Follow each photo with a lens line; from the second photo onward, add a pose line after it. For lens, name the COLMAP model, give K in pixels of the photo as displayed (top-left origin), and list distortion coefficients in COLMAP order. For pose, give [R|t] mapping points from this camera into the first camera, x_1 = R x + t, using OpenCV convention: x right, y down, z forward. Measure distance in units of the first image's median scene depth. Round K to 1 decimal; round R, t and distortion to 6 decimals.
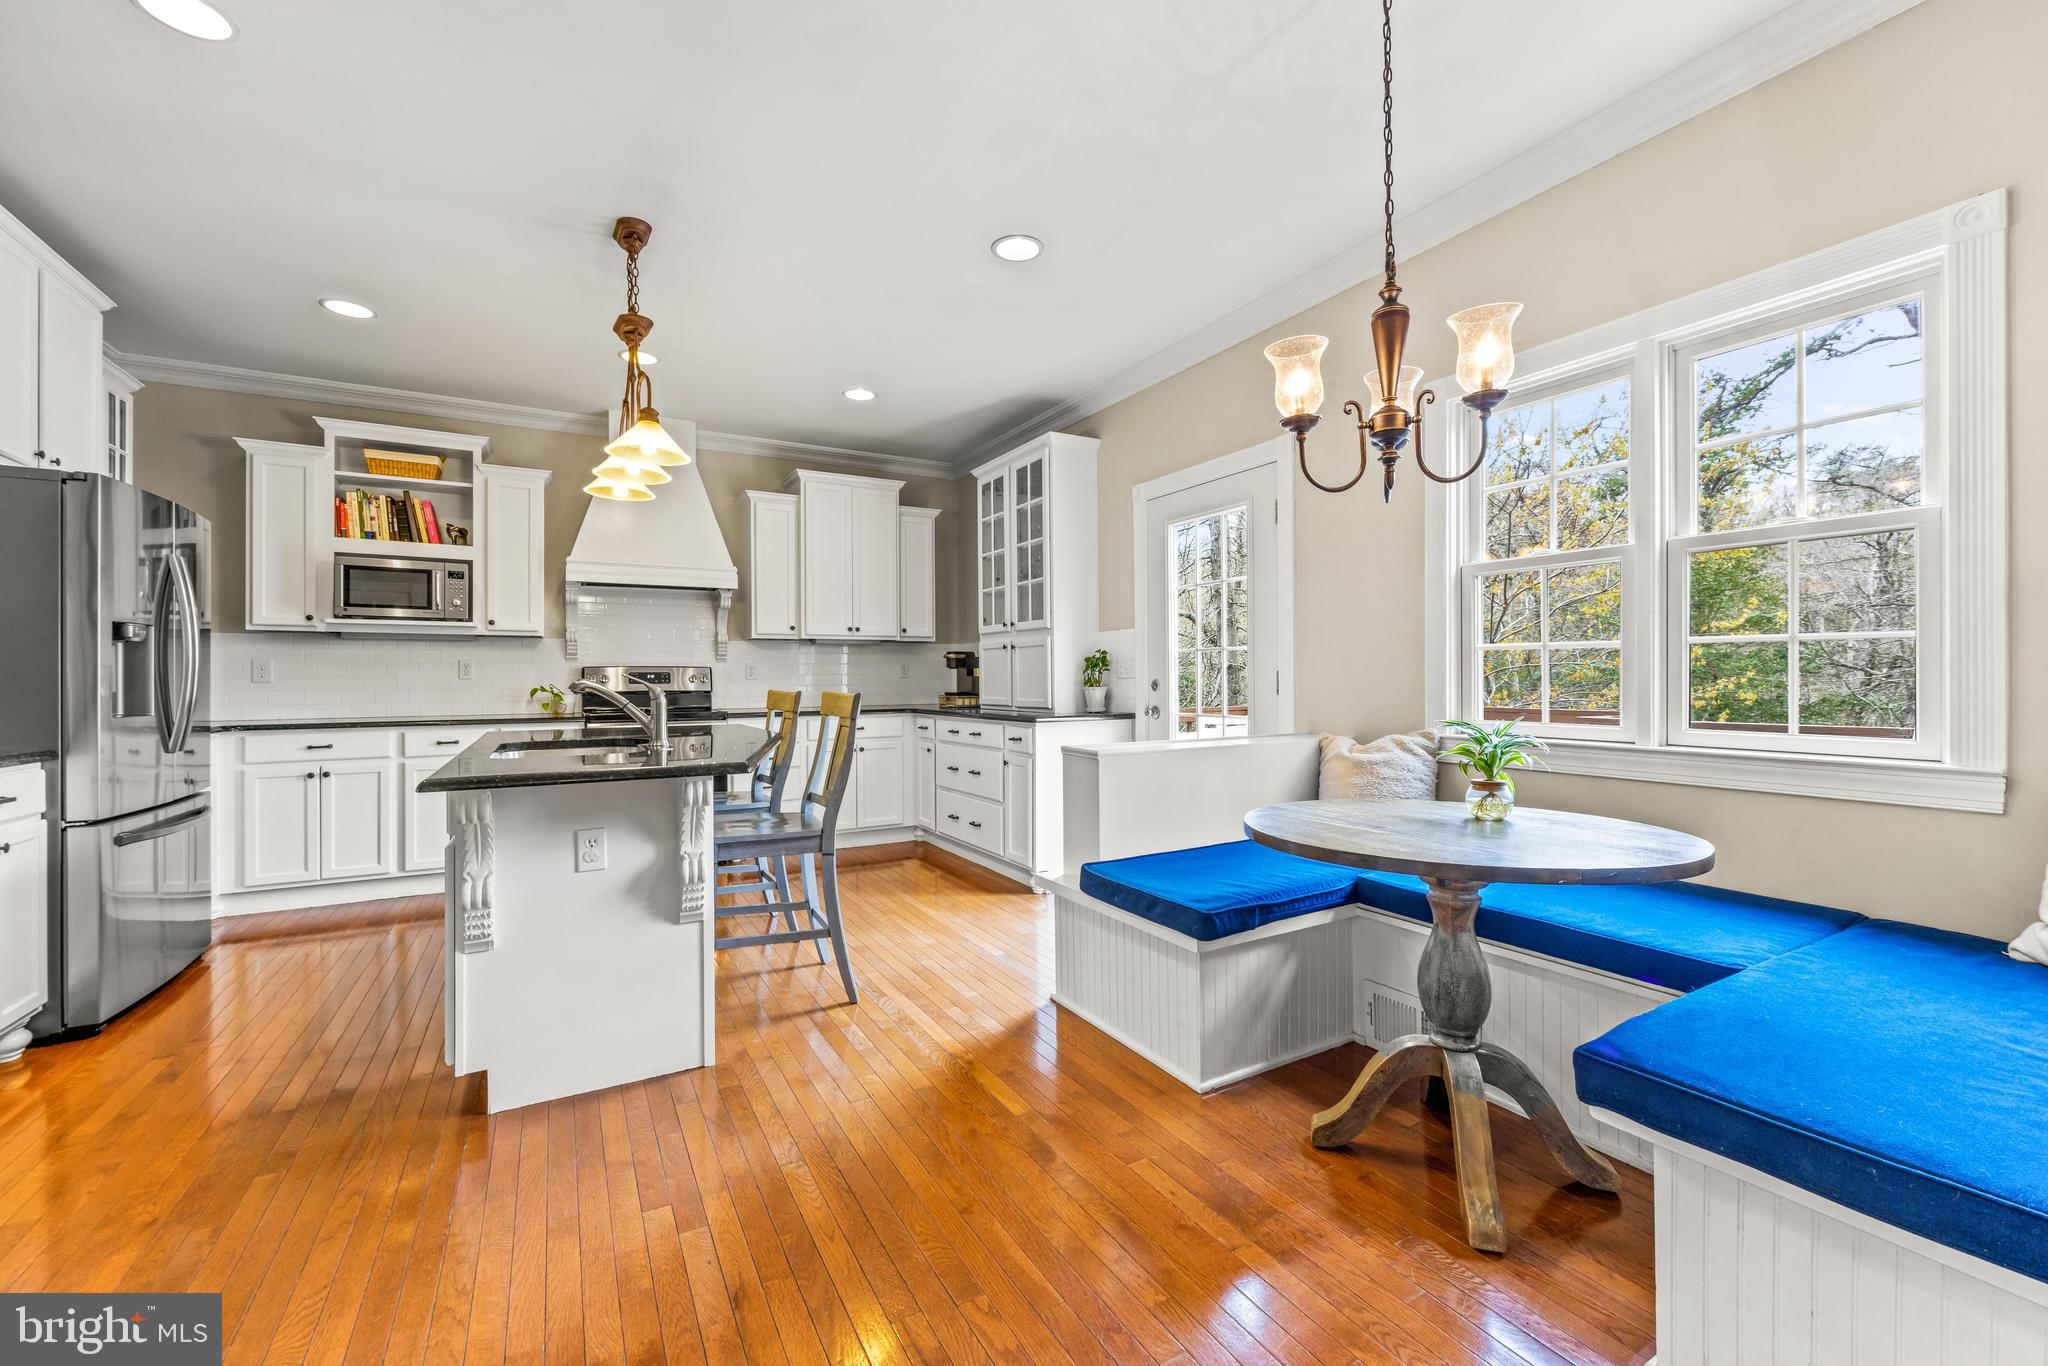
lens RADIAL K [[820.0, 0, 1019.1], [0, 820.0, 676.8], [0, 0, 1]] dist [-0.000733, -0.000614]
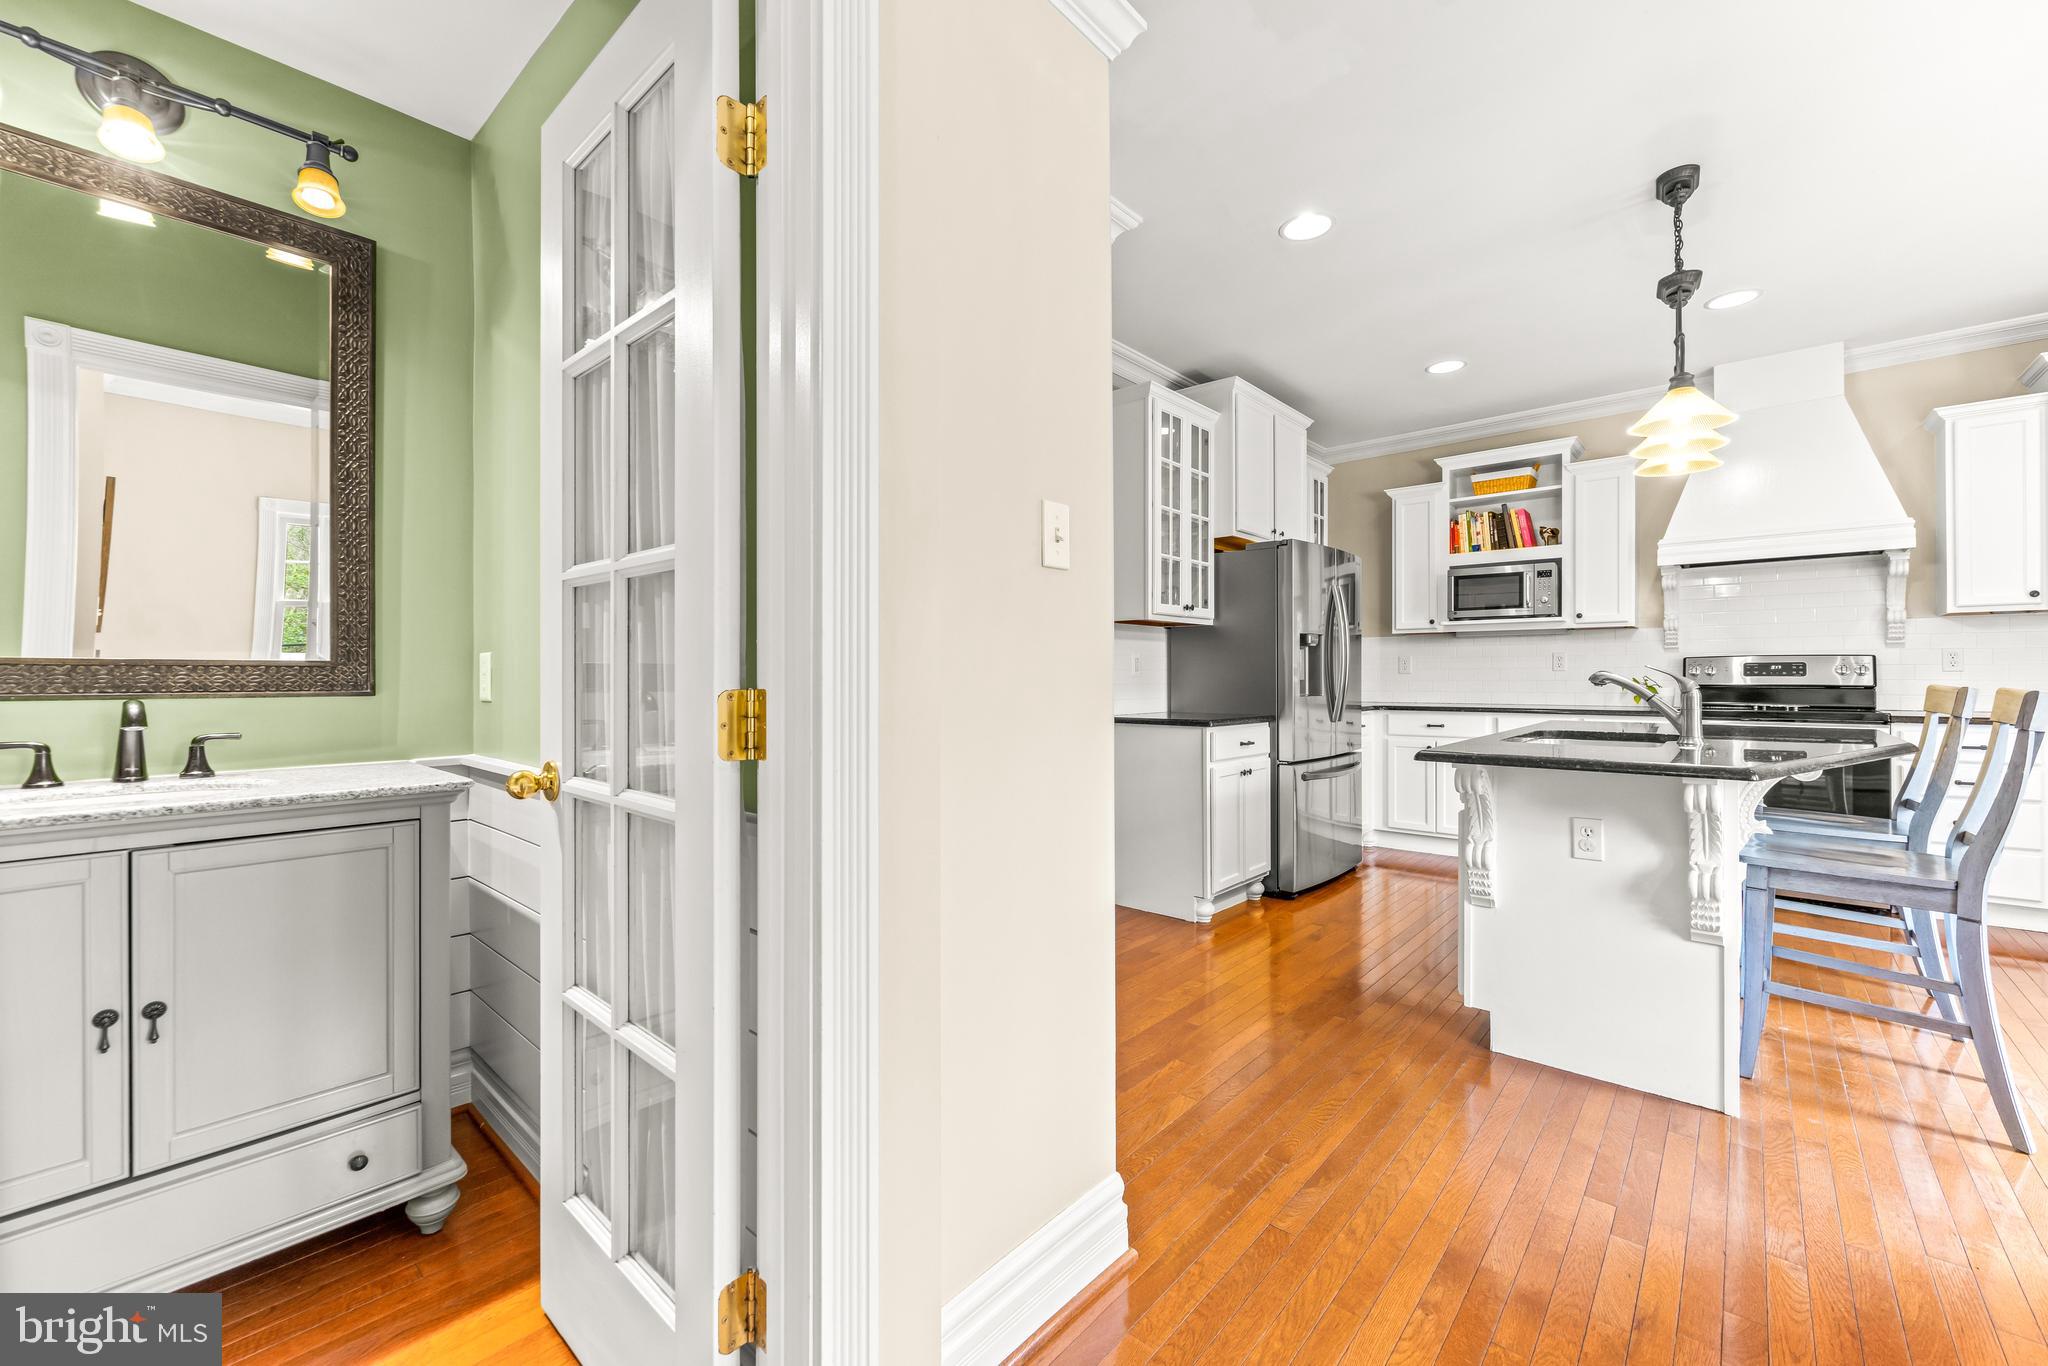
lens RADIAL K [[820.0, 0, 1021.3], [0, 820.0, 676.2], [0, 0, 1]] dist [-0.000733, -0.000614]
pose [[0.322976, 0.004767, -0.946395, 0.117182], [0.004205, 0.999970, 0.006472, -0.000138], [0.946398, -0.006070, 0.322947, 0.005927]]
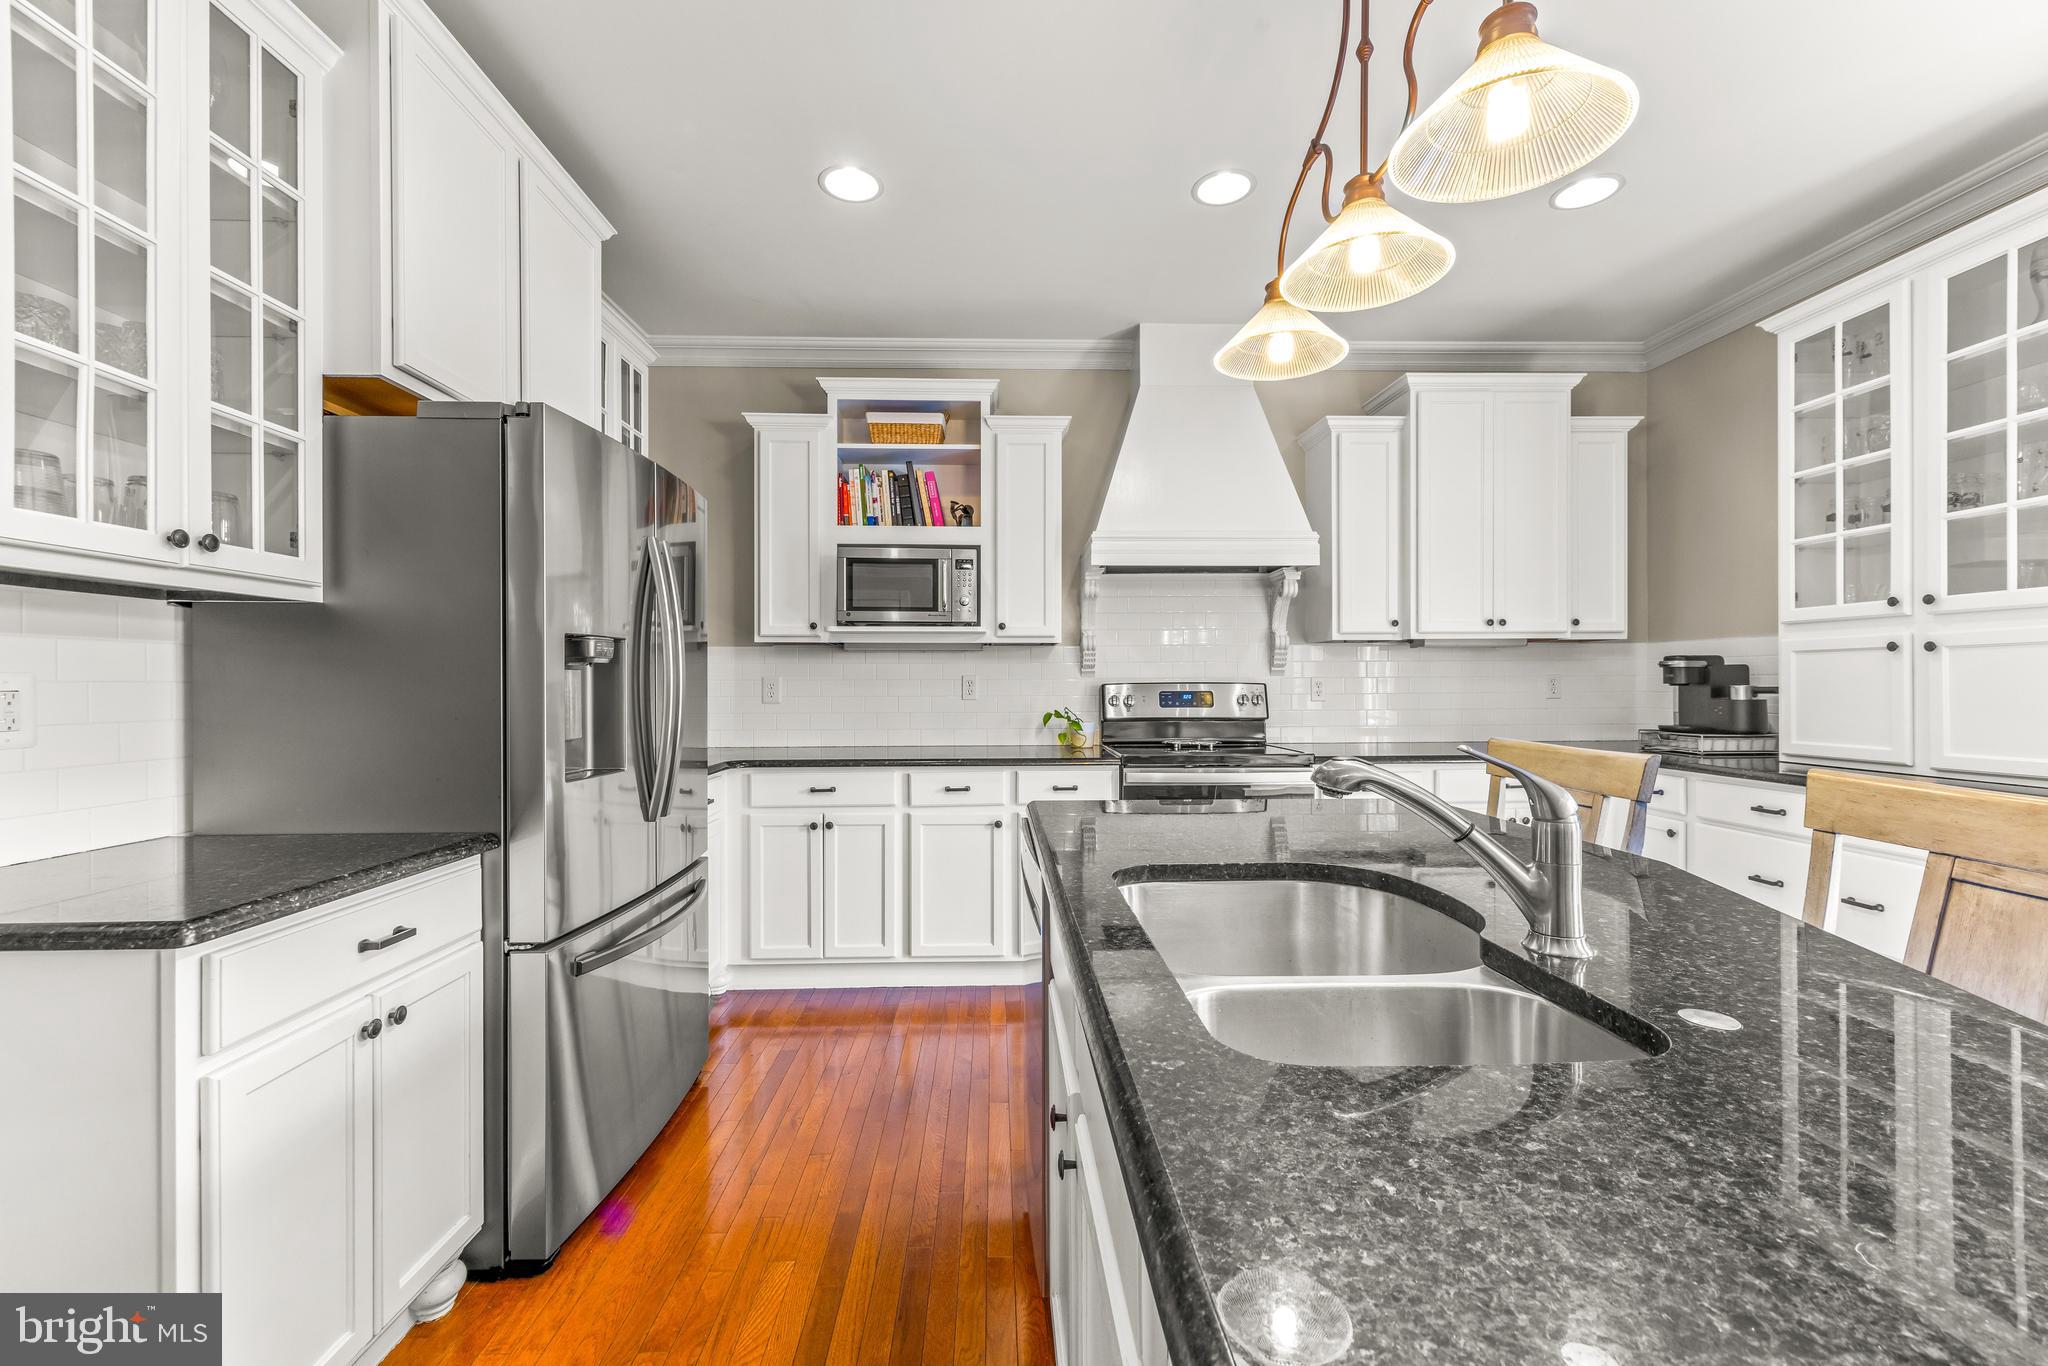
lens RADIAL K [[820.0, 0, 1020.5], [0, 820.0, 685.4], [0, 0, 1]] dist [-0.000733, -0.000614]
pose [[0.886640, 0.004875, -0.462435, -0.319115], [-0.000392, 0.999952, 0.009791, -0.021985], [0.462461, -0.008500, 0.886599, 0.387743]]
